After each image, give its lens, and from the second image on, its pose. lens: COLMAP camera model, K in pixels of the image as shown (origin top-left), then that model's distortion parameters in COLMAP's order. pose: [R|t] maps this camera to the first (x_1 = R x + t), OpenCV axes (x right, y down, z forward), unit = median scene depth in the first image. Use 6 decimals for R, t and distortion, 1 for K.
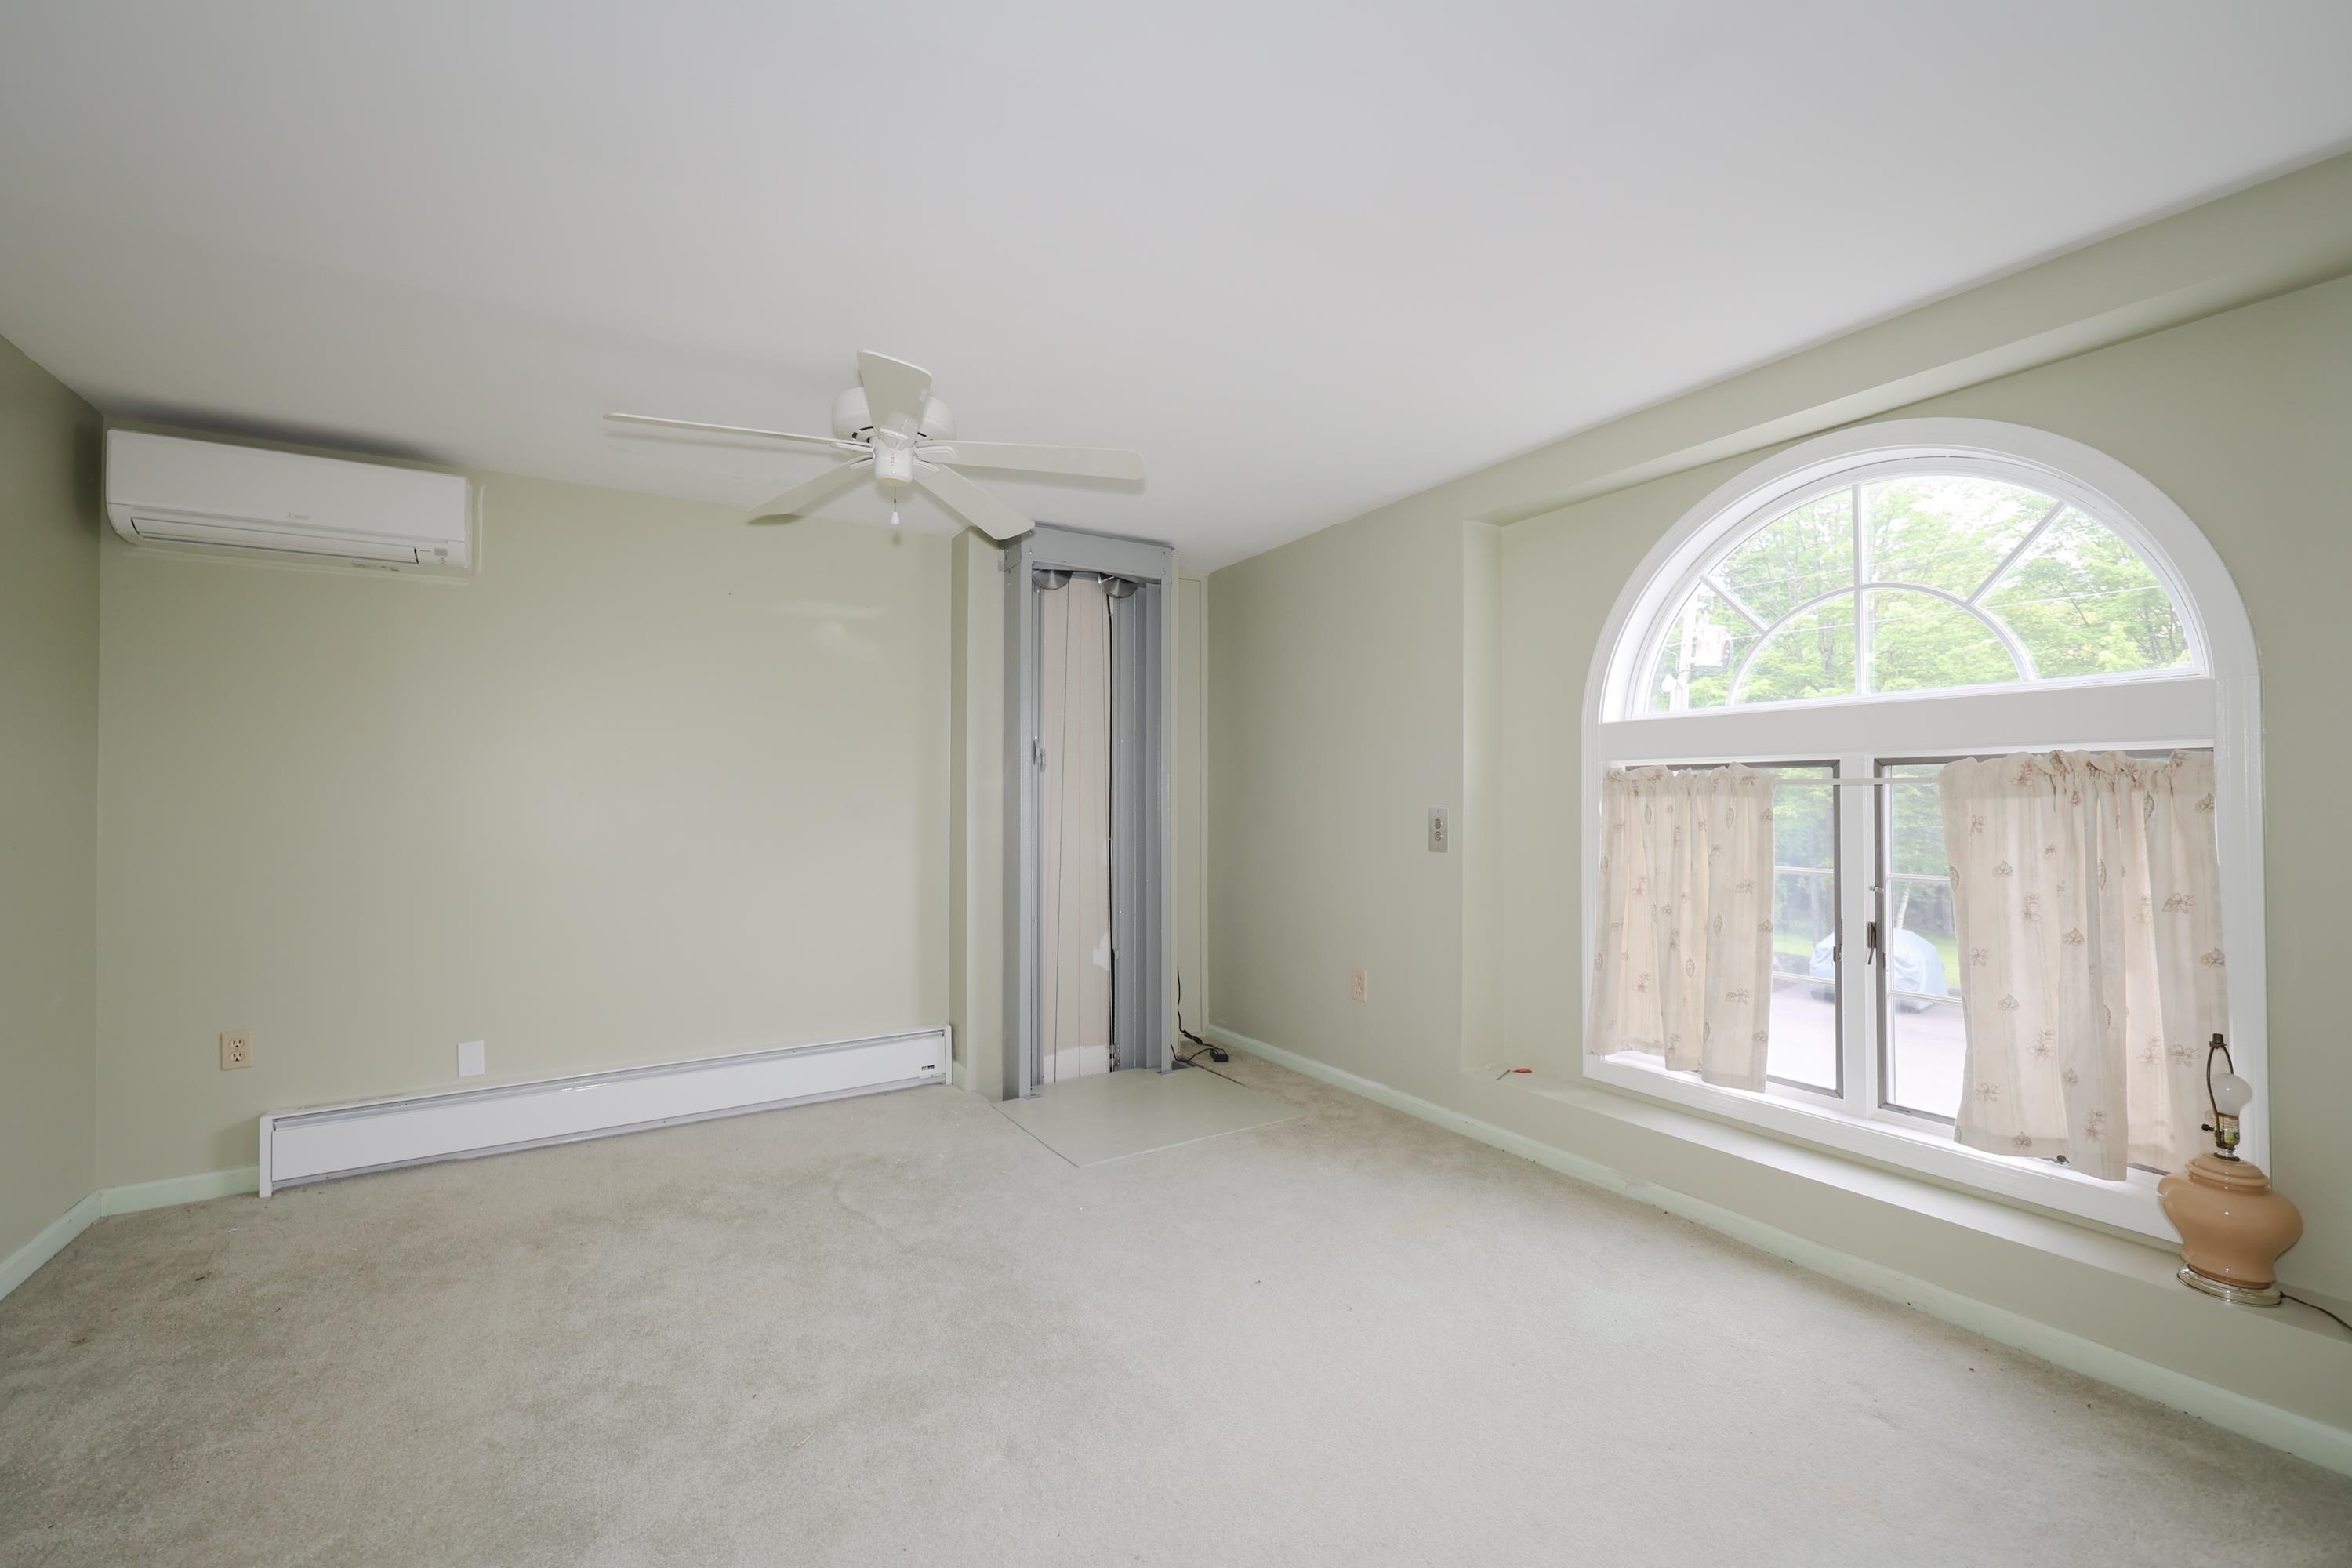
lens RADIAL K [[967.0, 0, 1180.9], [0, 967.0, 785.6], [0, 0, 1]] dist [0.001685, -0.000042]
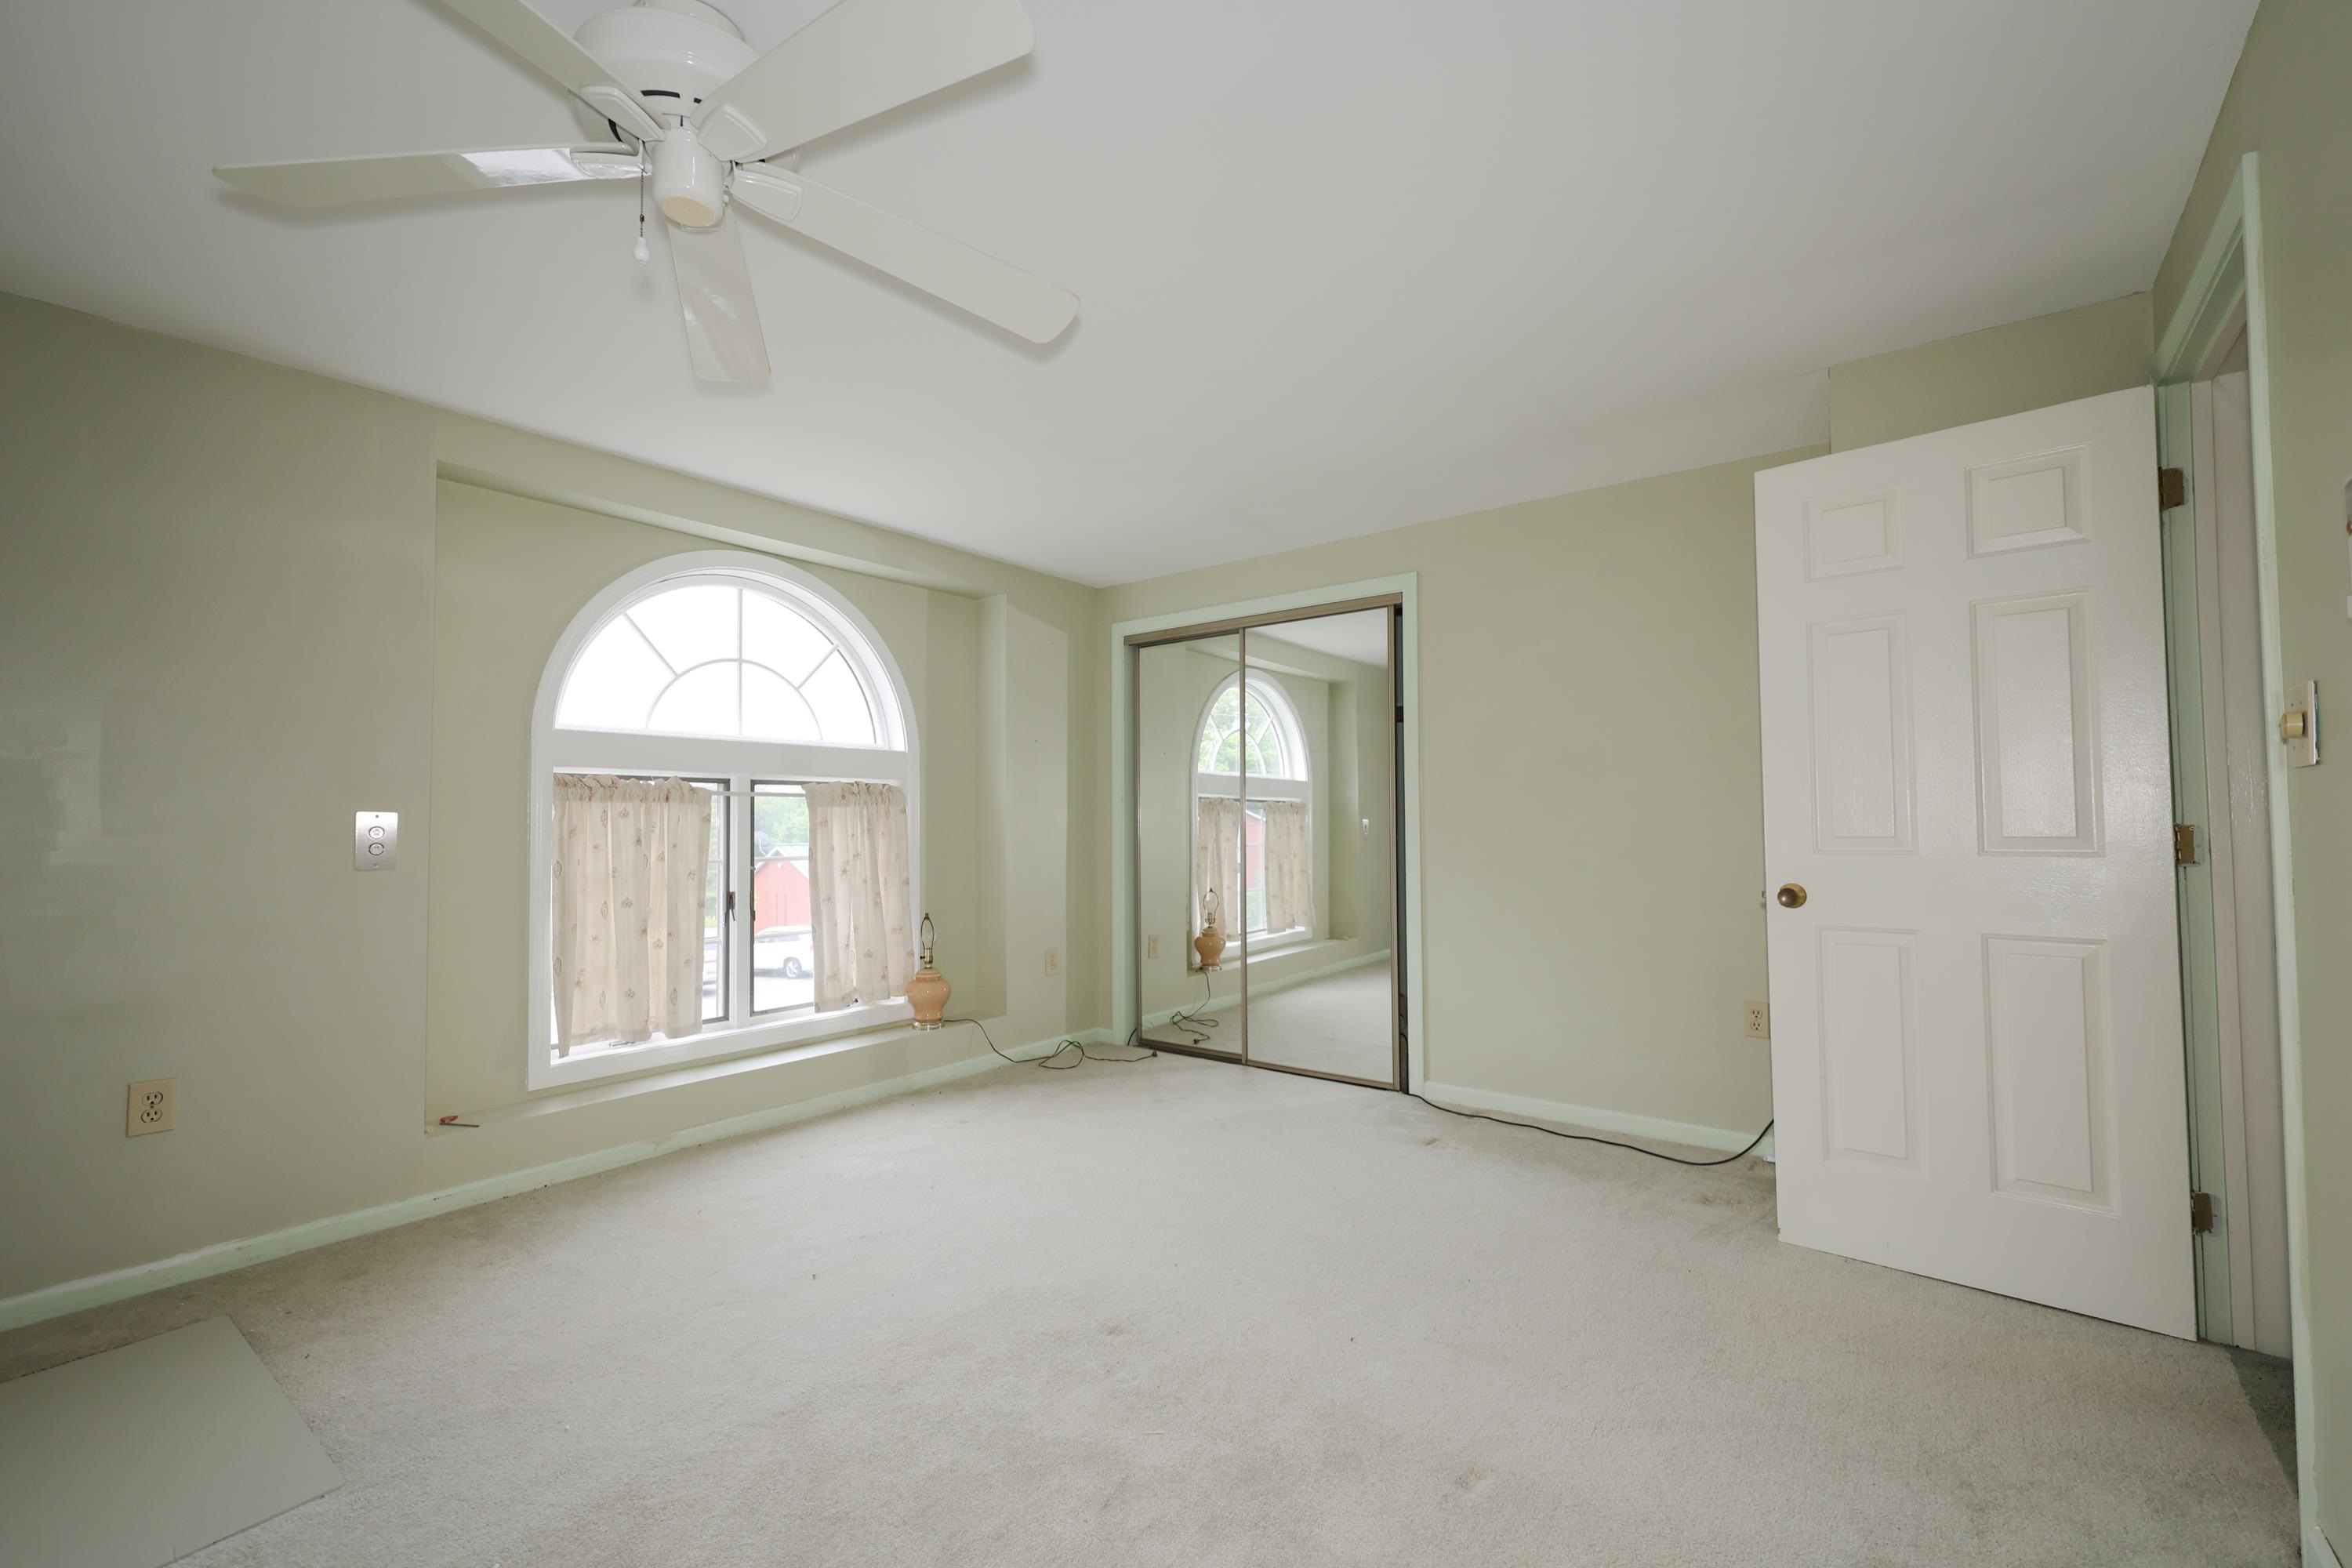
lens RADIAL K [[967.0, 0, 1178.7], [0, 967.0, 791.8], [0, 0, 1]] dist [0.001685, -0.000042]
pose [[-0.351683, 0.027863, 0.935704, -0.860227], [-0.012631, 0.999325, -0.034505, 0.032757], [-0.936034, -0.023954, -0.351094, 0.880241]]
